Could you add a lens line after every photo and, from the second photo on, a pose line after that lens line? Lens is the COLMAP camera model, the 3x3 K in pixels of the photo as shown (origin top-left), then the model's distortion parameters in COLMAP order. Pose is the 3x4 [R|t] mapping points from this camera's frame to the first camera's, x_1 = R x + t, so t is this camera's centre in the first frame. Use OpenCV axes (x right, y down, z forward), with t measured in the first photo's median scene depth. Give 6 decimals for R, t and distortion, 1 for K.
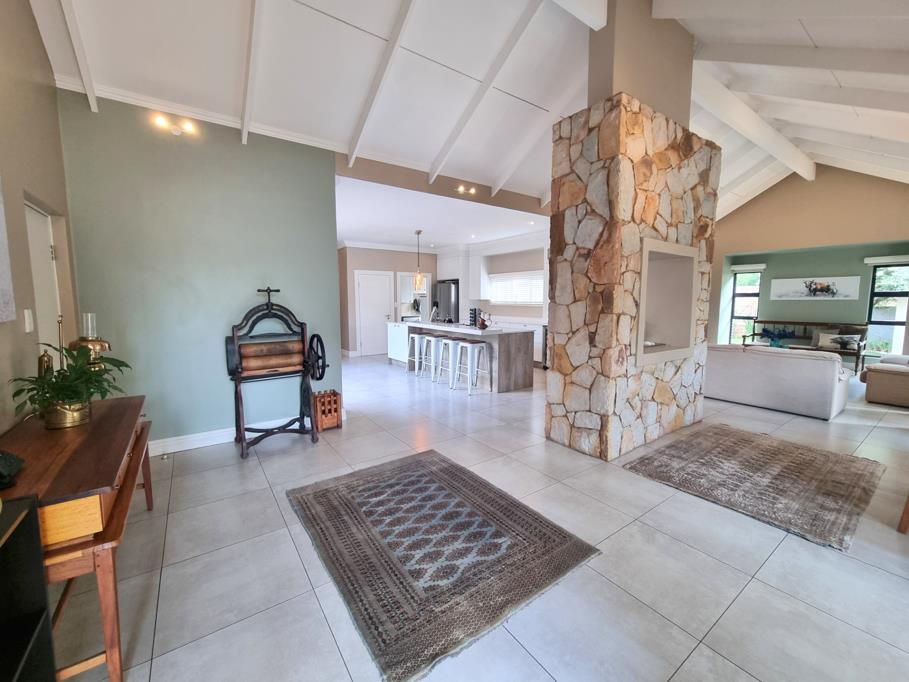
lens RADIAL K [[371.9, 0, 457.6], [0, 371.9, 336.8], [0, 0, 1]] dist [-0.002085, 0.000844]
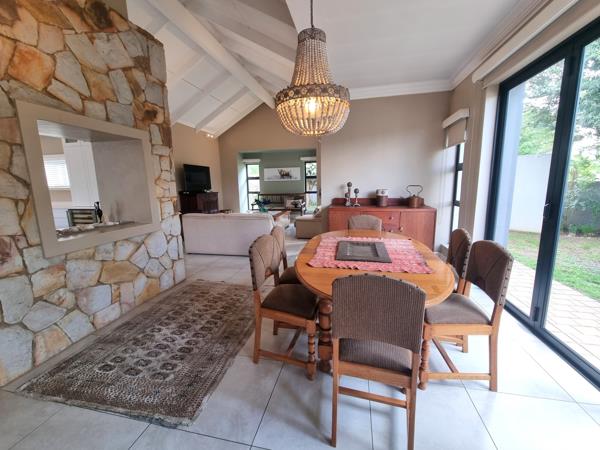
lens RADIAL K [[245.5, 0, 302.0], [0, 245.5, 222.2], [0, 0, 1]] dist [-0.002085, 0.000844]
pose [[0.738279, -0.122840, 0.663216, 0.525277], [0.085505, 0.992388, 0.088626, -0.000615], [-0.669054, -0.008723, 0.743162, 0.181202]]
